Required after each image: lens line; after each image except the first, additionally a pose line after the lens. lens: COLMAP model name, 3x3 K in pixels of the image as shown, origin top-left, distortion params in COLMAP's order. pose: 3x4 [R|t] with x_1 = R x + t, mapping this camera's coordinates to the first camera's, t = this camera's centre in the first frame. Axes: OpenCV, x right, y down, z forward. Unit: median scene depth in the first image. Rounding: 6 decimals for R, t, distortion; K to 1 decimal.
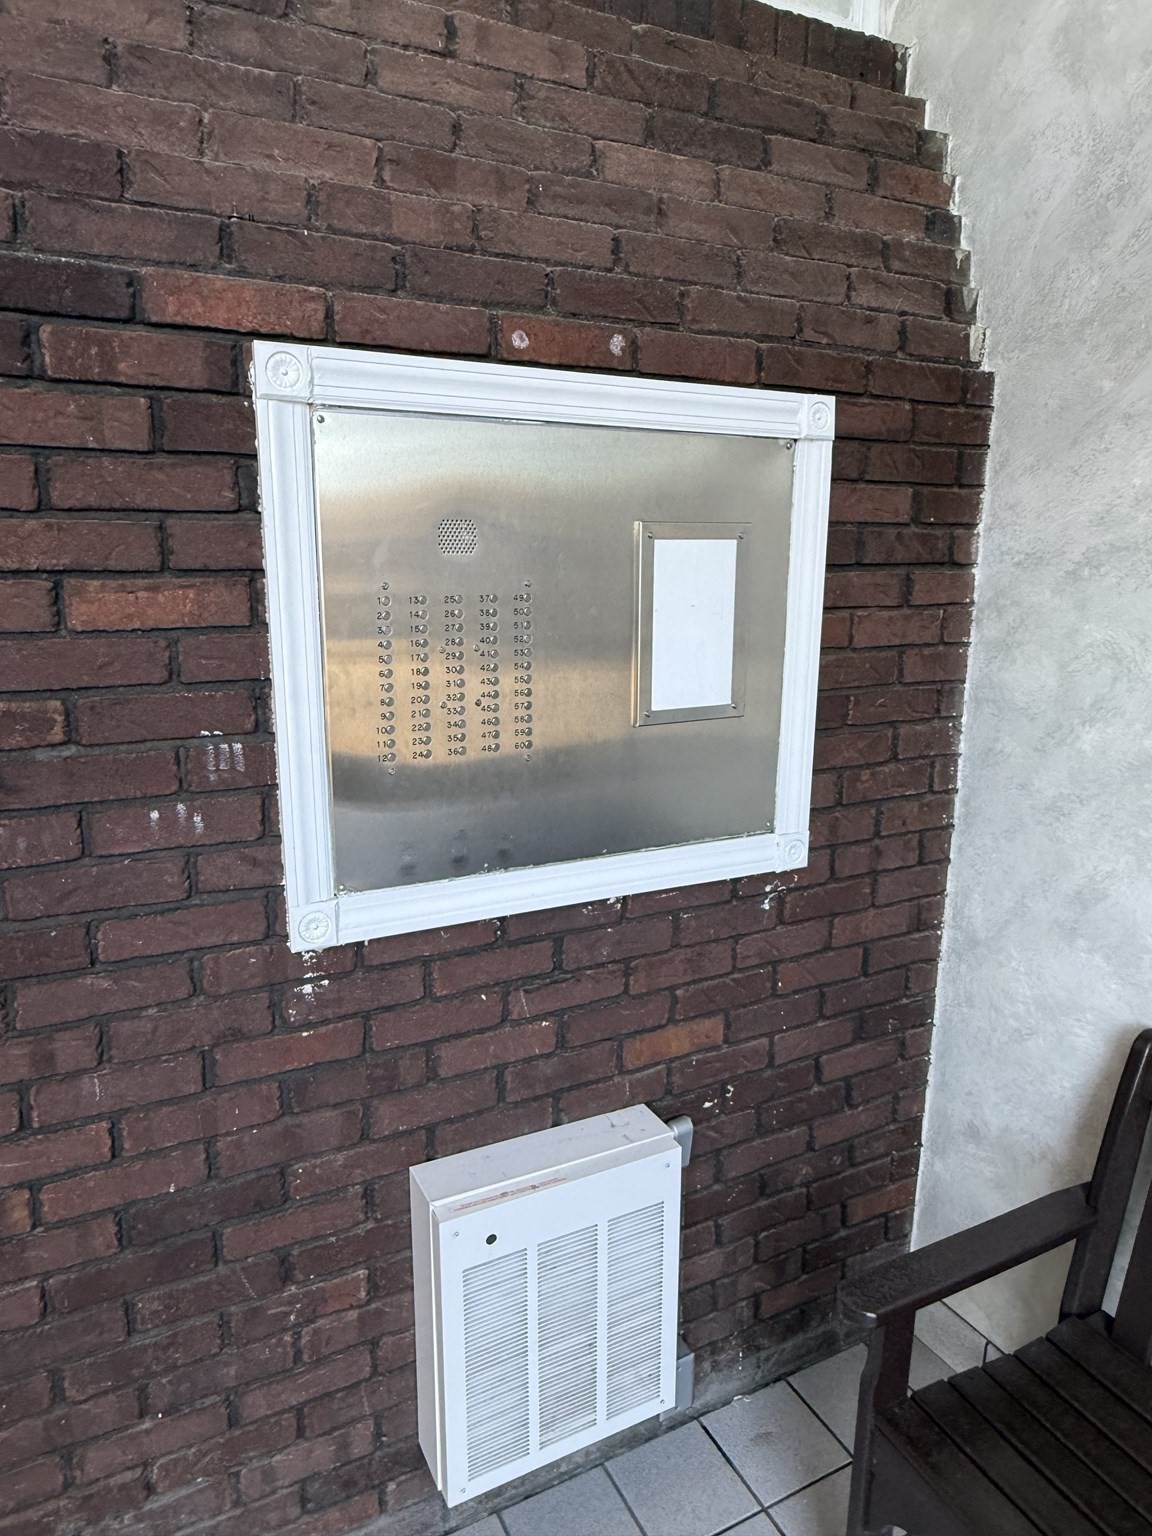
lens RADIAL K [[997.9, 0, 578.0], [0, 997.9, 767.1], [0, 0, 1]] dist [-0.003667, 0.001579]
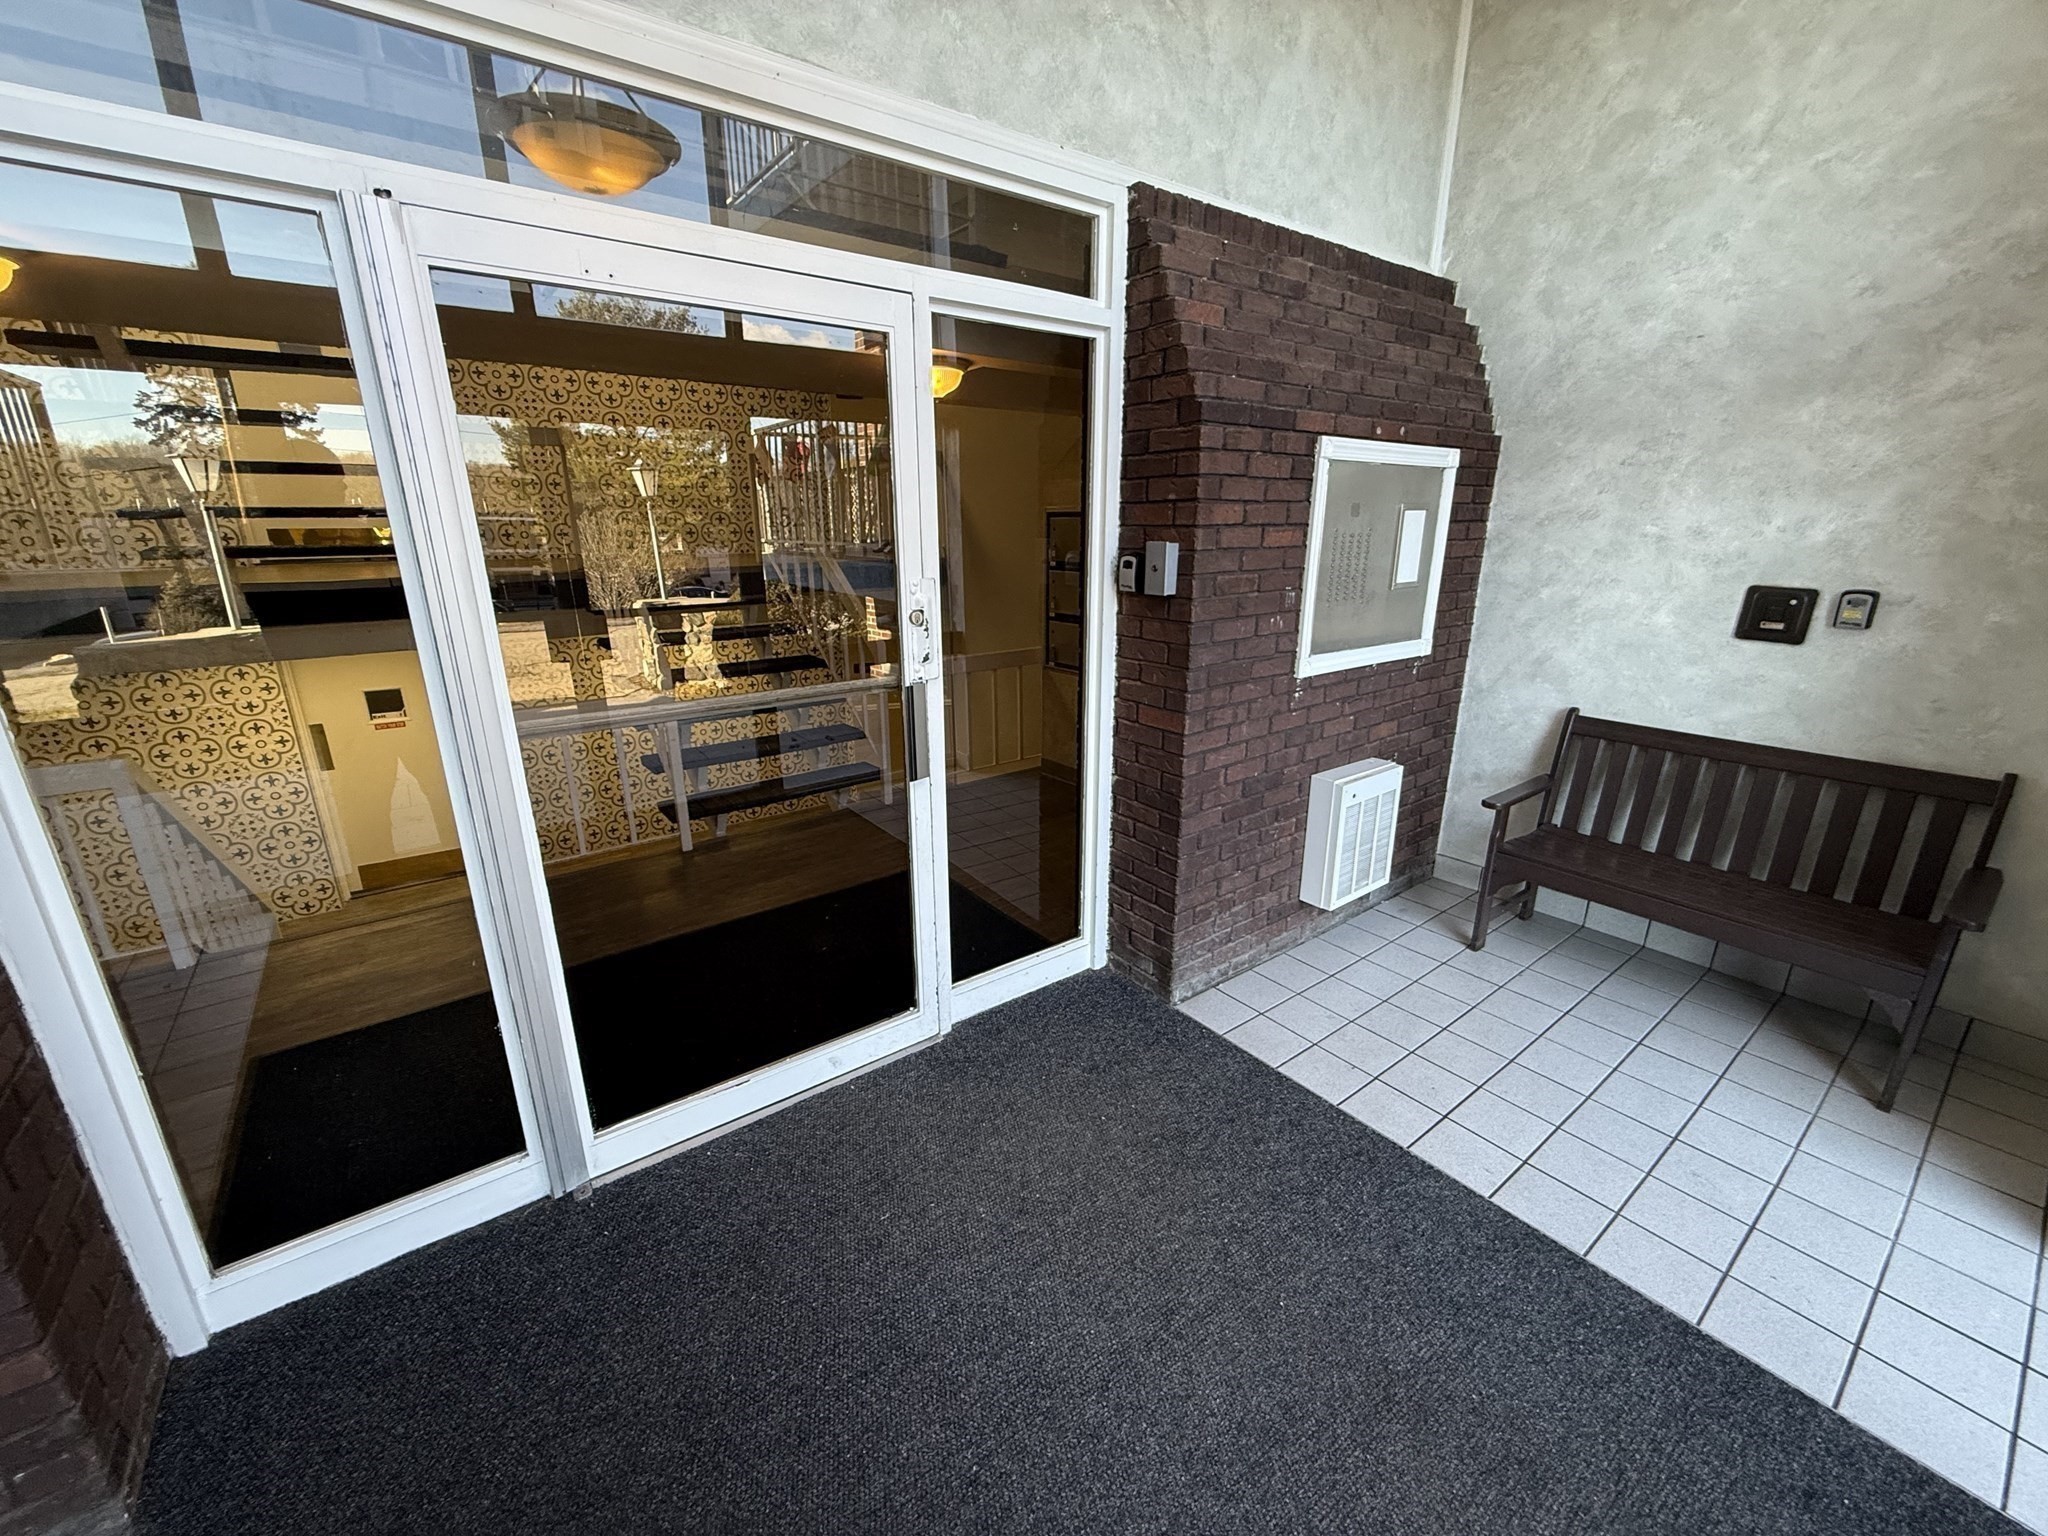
lens RADIAL K [[814.7, 0, 1019.6], [0, 814.7, 765.6], [0, 0, 1]] dist [-0.000025, 0.000038]
pose [[0.985190, -0.061897, 0.159907, -1.128726], [0.050195, 0.995827, 0.076215, 0.181217], [-0.163957, -0.067060, 0.984185, -0.794969]]
